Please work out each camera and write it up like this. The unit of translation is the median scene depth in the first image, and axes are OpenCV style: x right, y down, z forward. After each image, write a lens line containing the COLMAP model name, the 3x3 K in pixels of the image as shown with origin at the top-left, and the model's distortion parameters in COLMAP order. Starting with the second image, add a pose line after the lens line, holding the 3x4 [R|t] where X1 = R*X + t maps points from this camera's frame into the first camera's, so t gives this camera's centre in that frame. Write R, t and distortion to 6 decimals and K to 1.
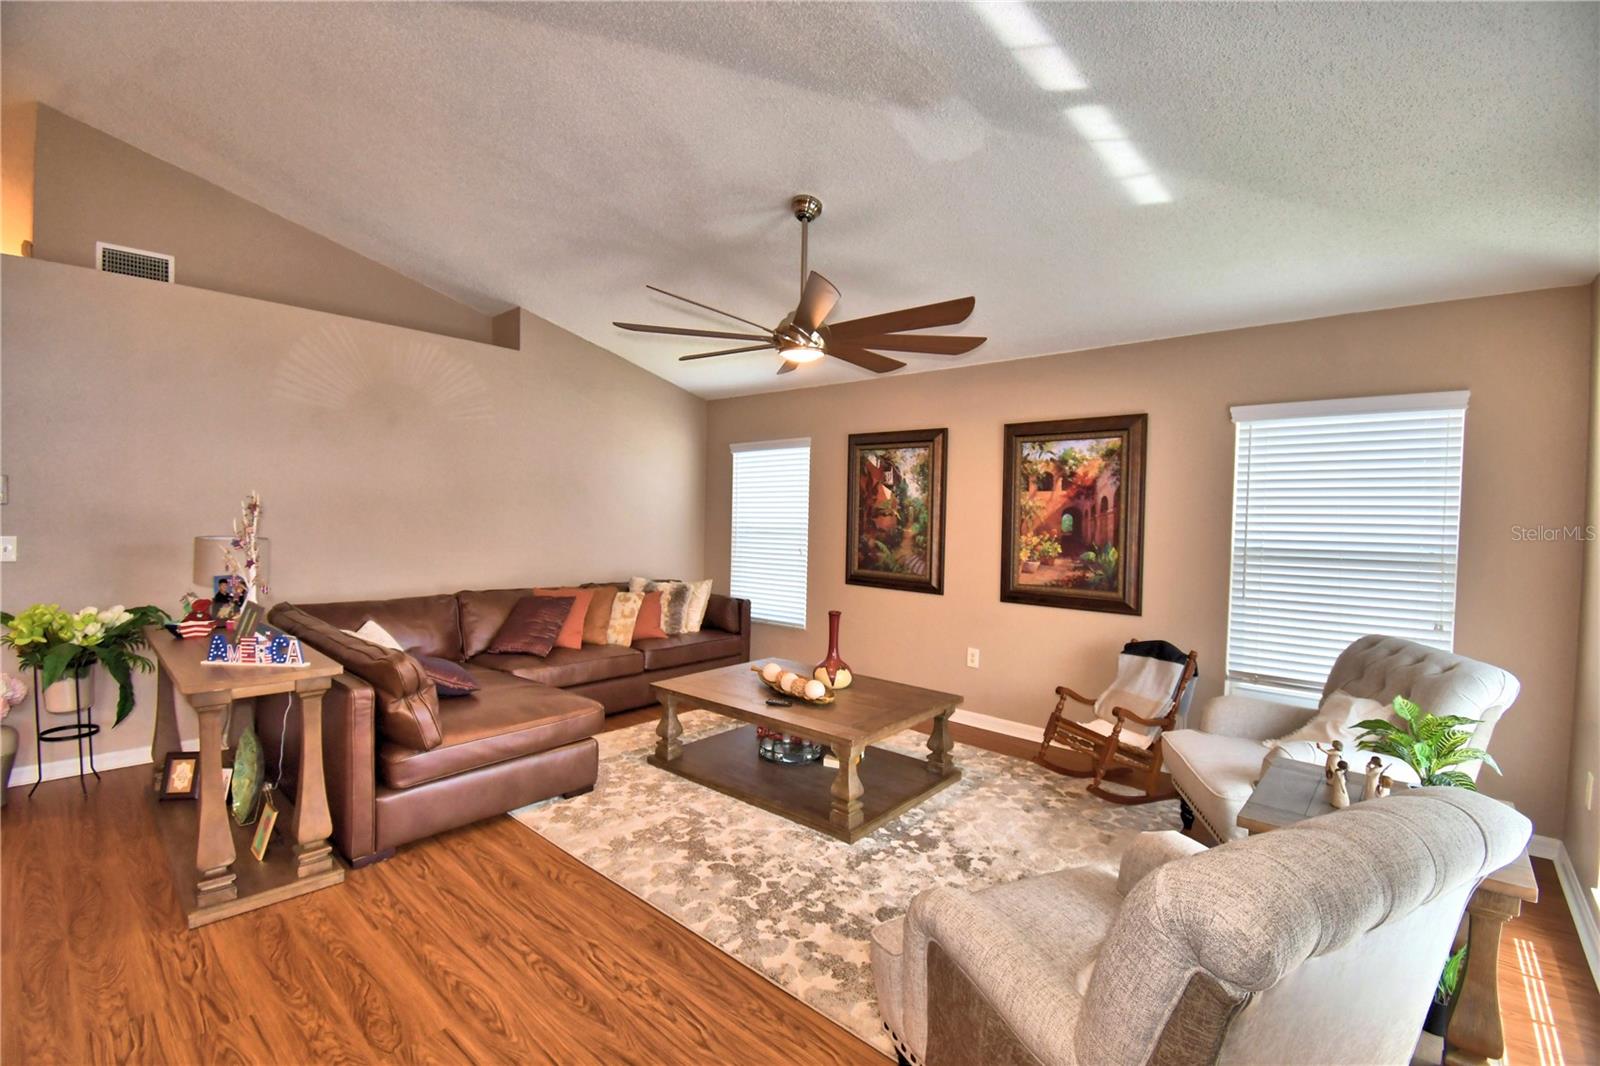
lens RADIAL K [[701.0, 0, 795.8], [0, 701.0, 525.6], [0, 0, 1]] dist [0.011209, -0.020831]
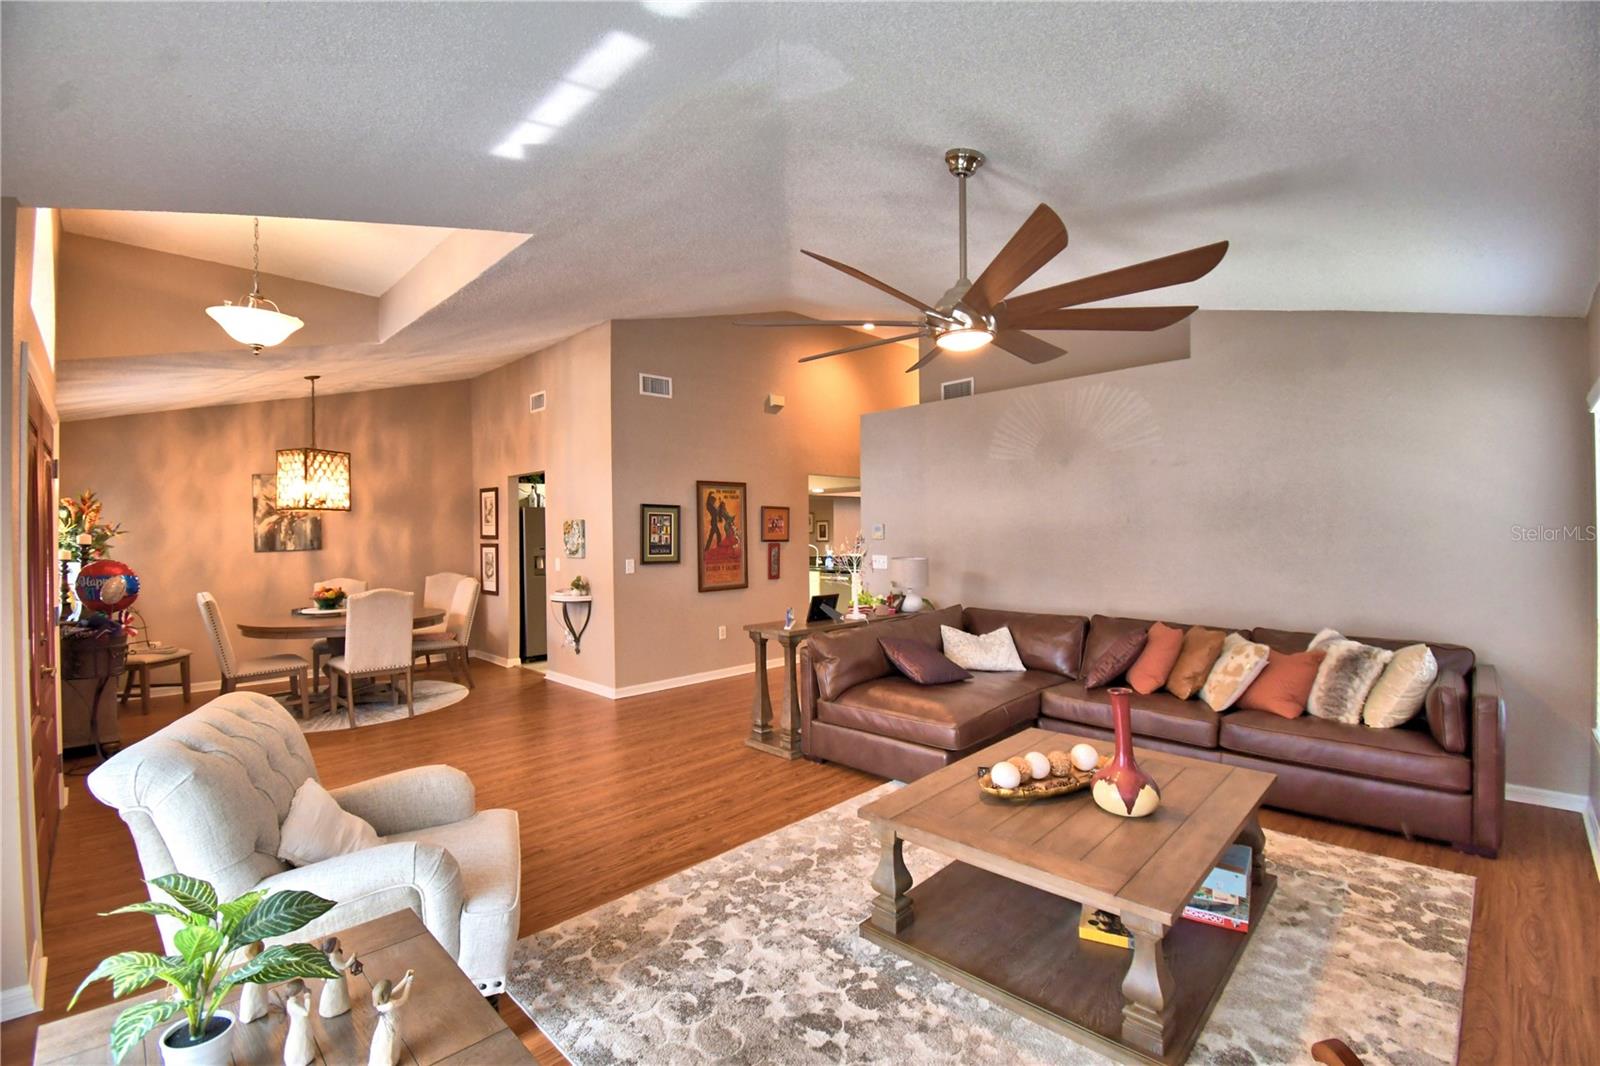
lens RADIAL K [[701.0, 0, 797.2], [0, 701.0, 527.0], [0, 0, 1]] dist [0.011209, -0.020831]
pose [[-0.057969, -0.022458, -0.998066, 1.004247], [-0.006612, 0.999734, -0.022112, -0.017043], [0.998296, 0.005318, -0.058102, 1.046599]]
